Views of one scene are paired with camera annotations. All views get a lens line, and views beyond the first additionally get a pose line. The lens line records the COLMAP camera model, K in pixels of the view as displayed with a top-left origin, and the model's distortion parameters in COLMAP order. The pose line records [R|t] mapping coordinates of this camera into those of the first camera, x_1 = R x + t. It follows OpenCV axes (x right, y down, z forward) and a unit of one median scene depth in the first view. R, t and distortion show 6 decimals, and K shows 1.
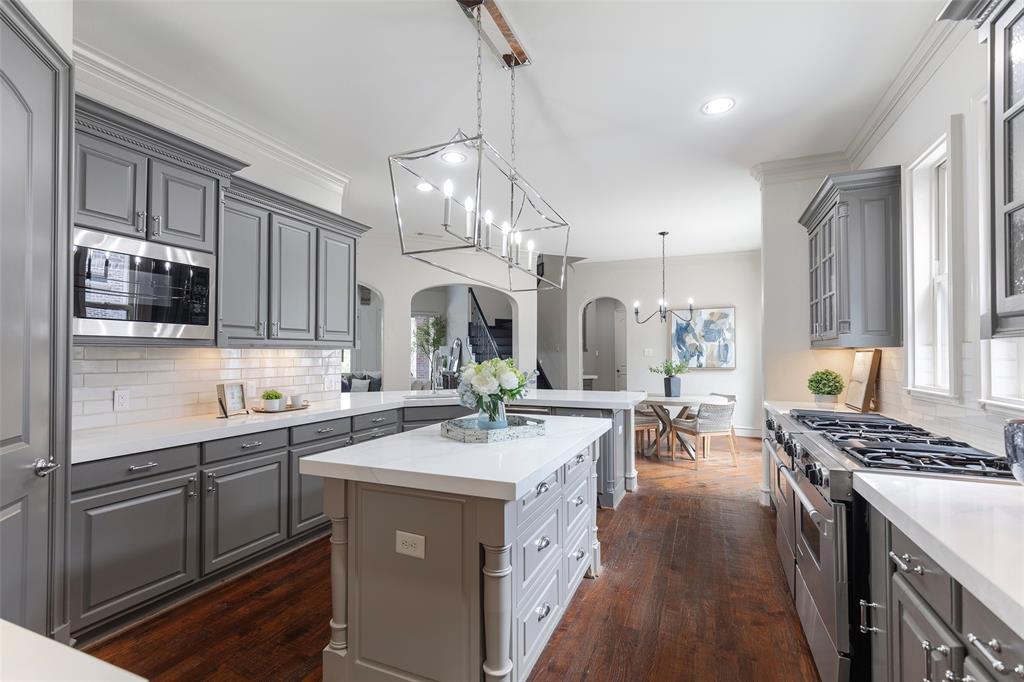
lens RADIAL K [[462.4, 0, 519.2], [0, 462.4, 351.4], [0, 0, 1]] dist [0.001473, 0.000194]
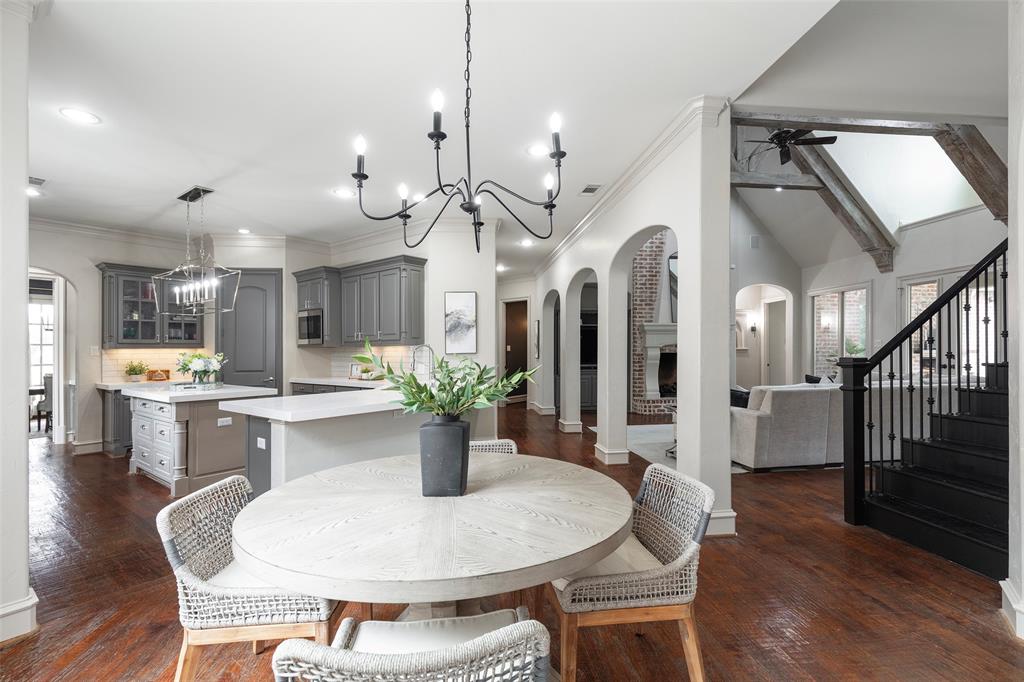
lens RADIAL K [[452.3, 0, 514.2], [0, 452.3, 344.7], [0, 0, 1]] dist [0.000386, 0.000207]
pose [[-0.266329, -0.006870, -0.963858, 1.268377], [0.016459, 0.999796, -0.011674, 0.021572], [0.963742, -0.018973, -0.266162, 2.417821]]
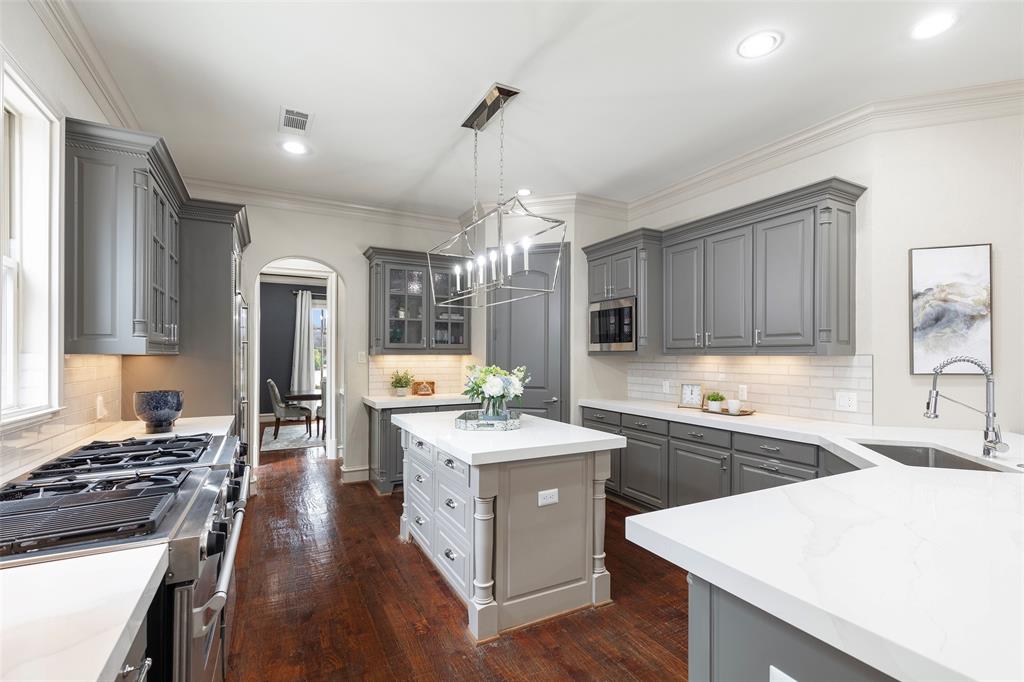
lens RADIAL K [[462.4, 0, 519.2], [0, 462.4, 351.4], [0, 0, 1]] dist [0.001473, 0.000194]
pose [[-0.636298, -0.005316, -0.771425, 0.740931], [0.003934, 0.999941, -0.010136, -0.008500], [0.771434, -0.009484, -0.636239, 1.566518]]
